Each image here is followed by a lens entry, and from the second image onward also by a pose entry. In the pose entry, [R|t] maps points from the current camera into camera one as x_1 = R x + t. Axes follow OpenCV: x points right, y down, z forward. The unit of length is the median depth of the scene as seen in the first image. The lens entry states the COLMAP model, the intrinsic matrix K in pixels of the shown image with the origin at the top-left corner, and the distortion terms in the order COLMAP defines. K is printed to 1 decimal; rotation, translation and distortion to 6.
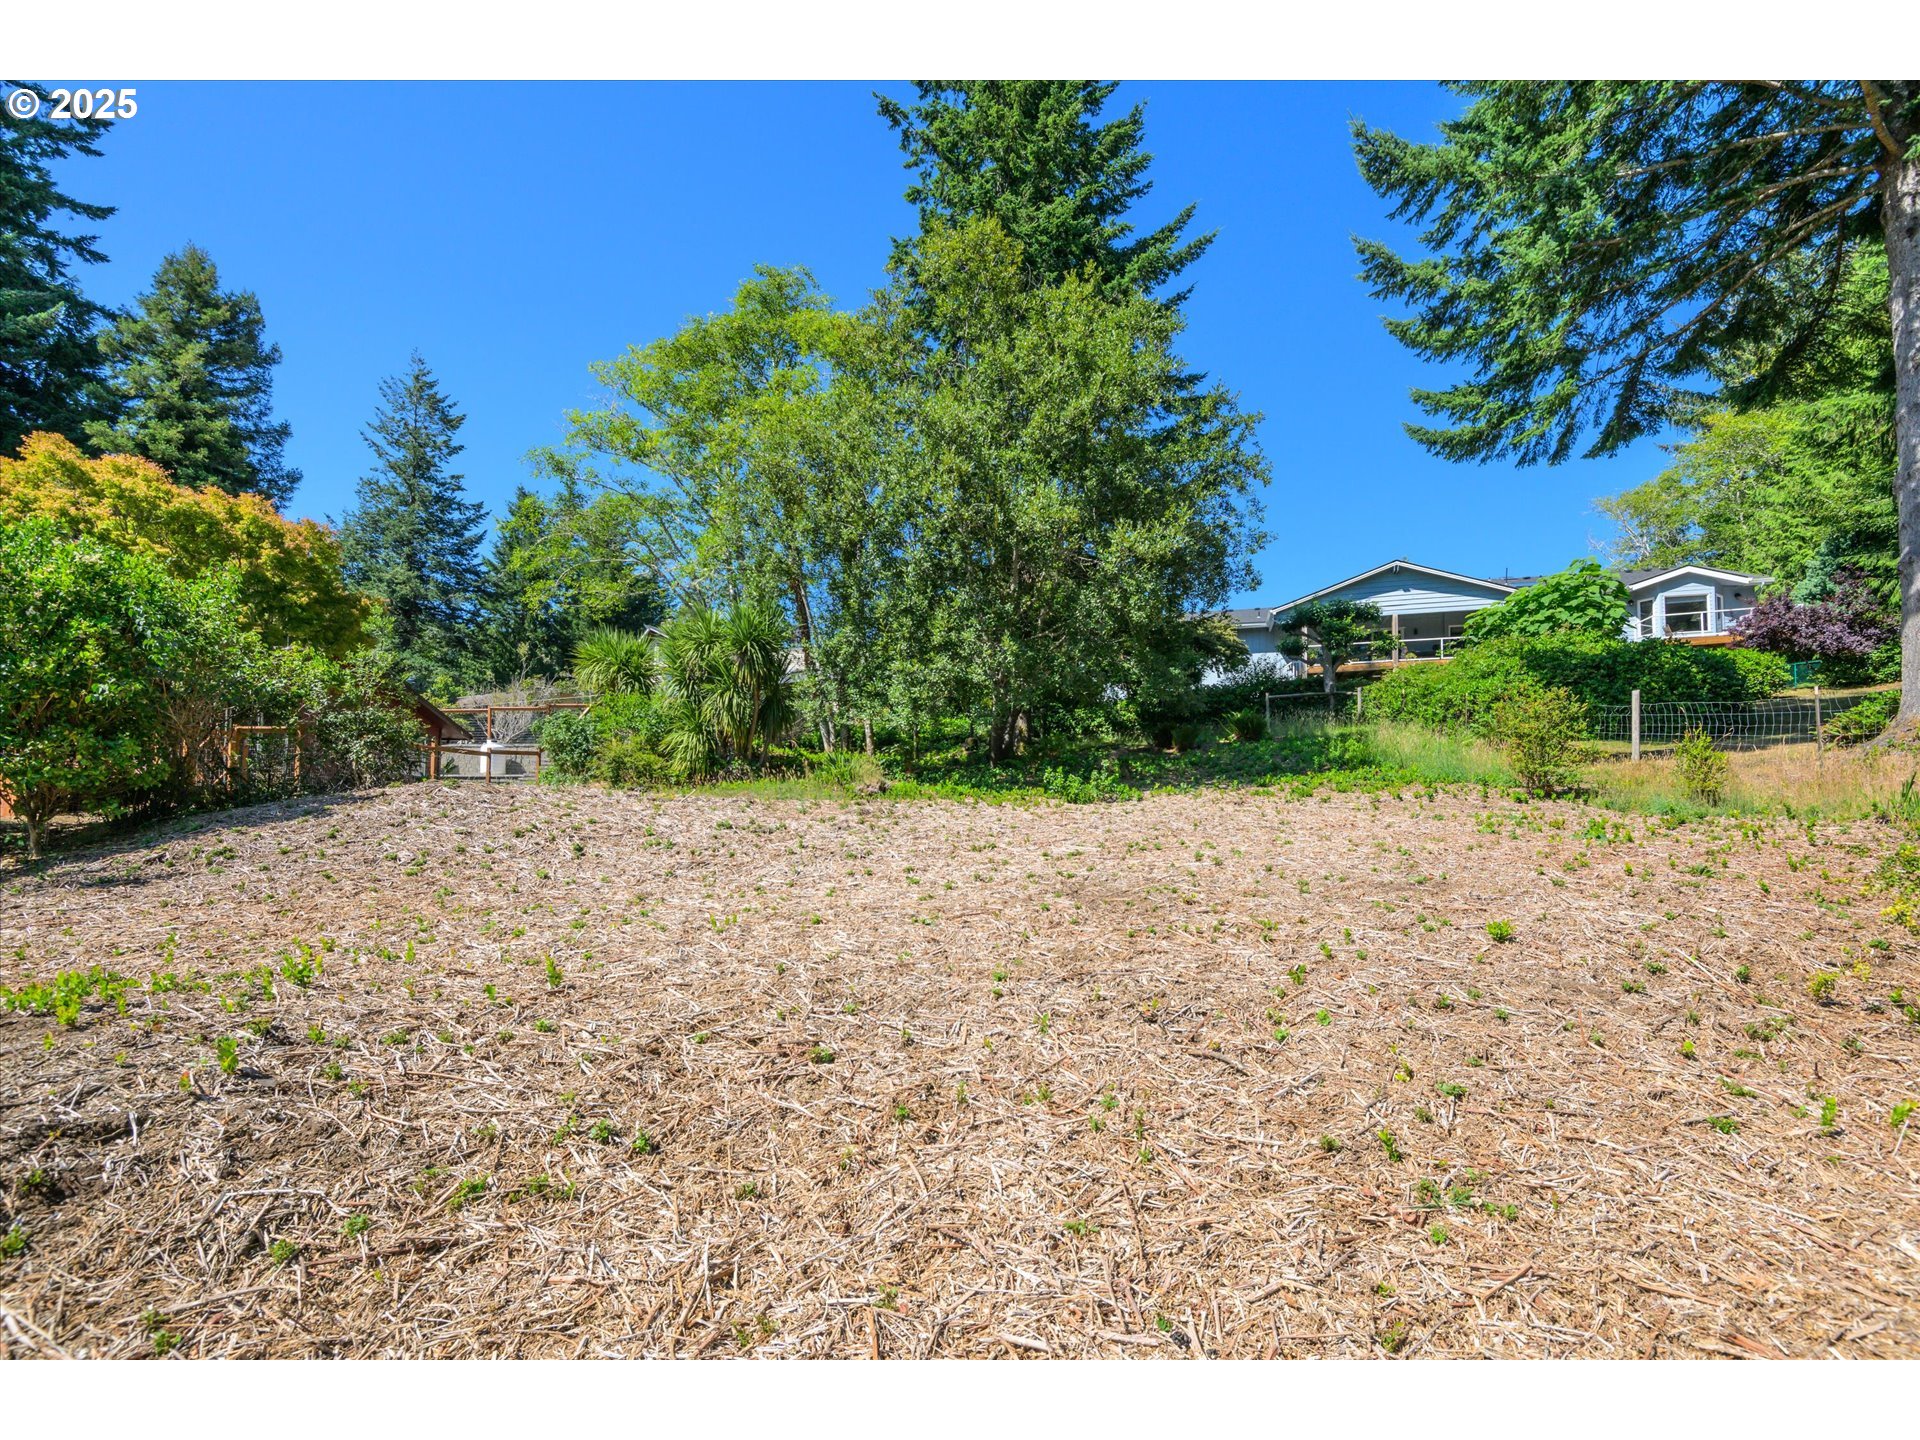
lens RADIAL K [[913.2, 0, 964.6], [0, 913.2, 815.5], [0, 0, 1]] dist [-0.000363, -0.004064]
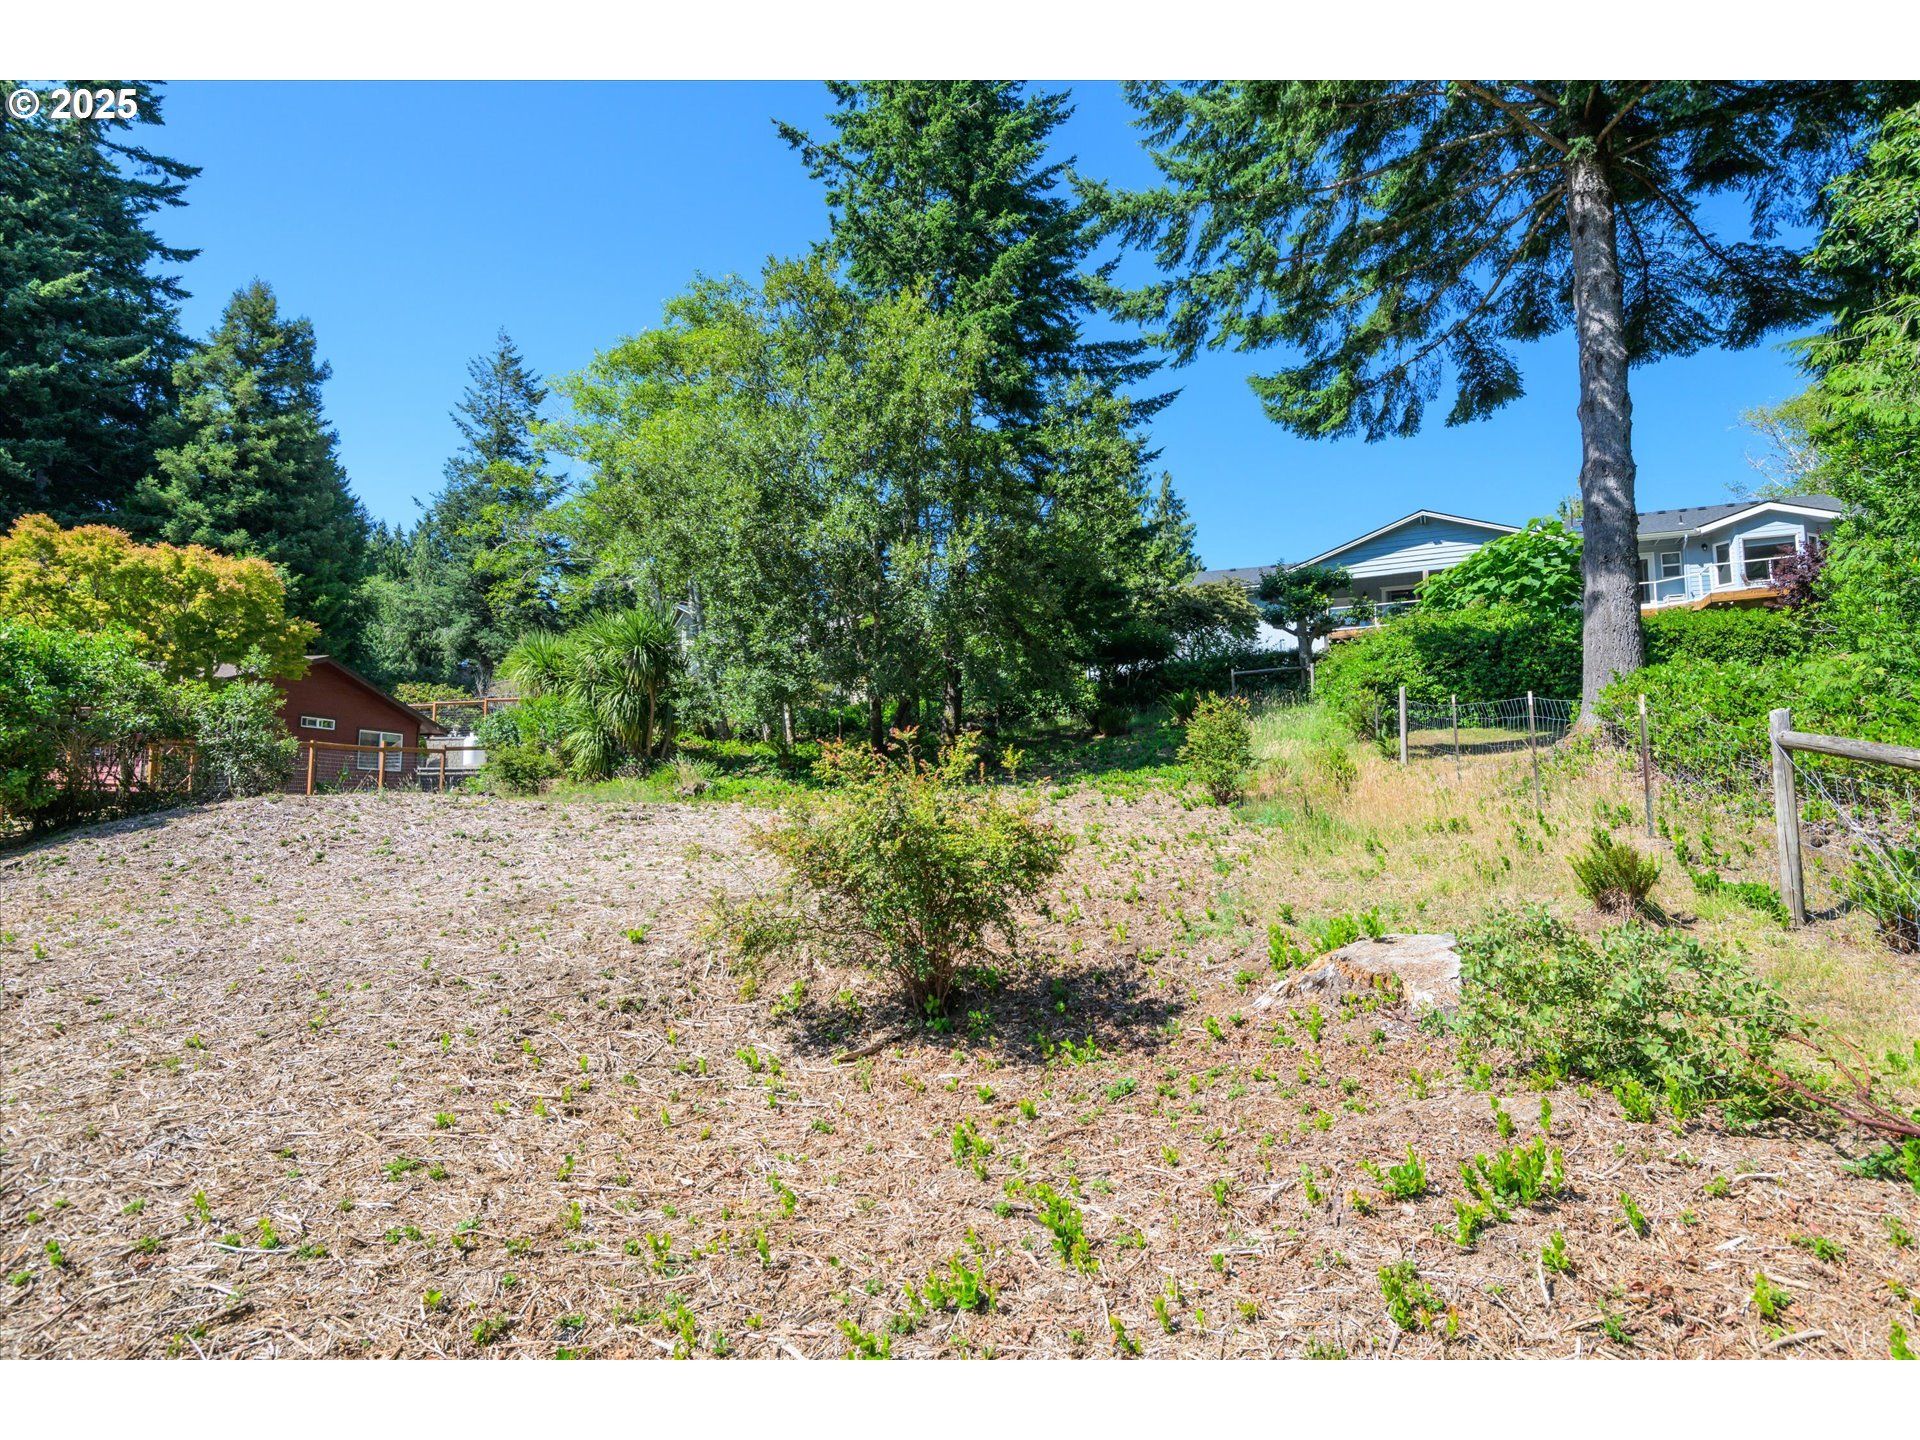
lens RADIAL K [[1076.8, 0, 964.5], [0, 1076.8, 710.5], [0, 0, 1]] dist [0.006002, 0.002139]
pose [[0.983541, -0.019323, -0.179648, 0.284313], [0.007061, 0.997616, -0.068648, -0.021809], [0.180546, 0.066249, 0.981333, -0.119118]]
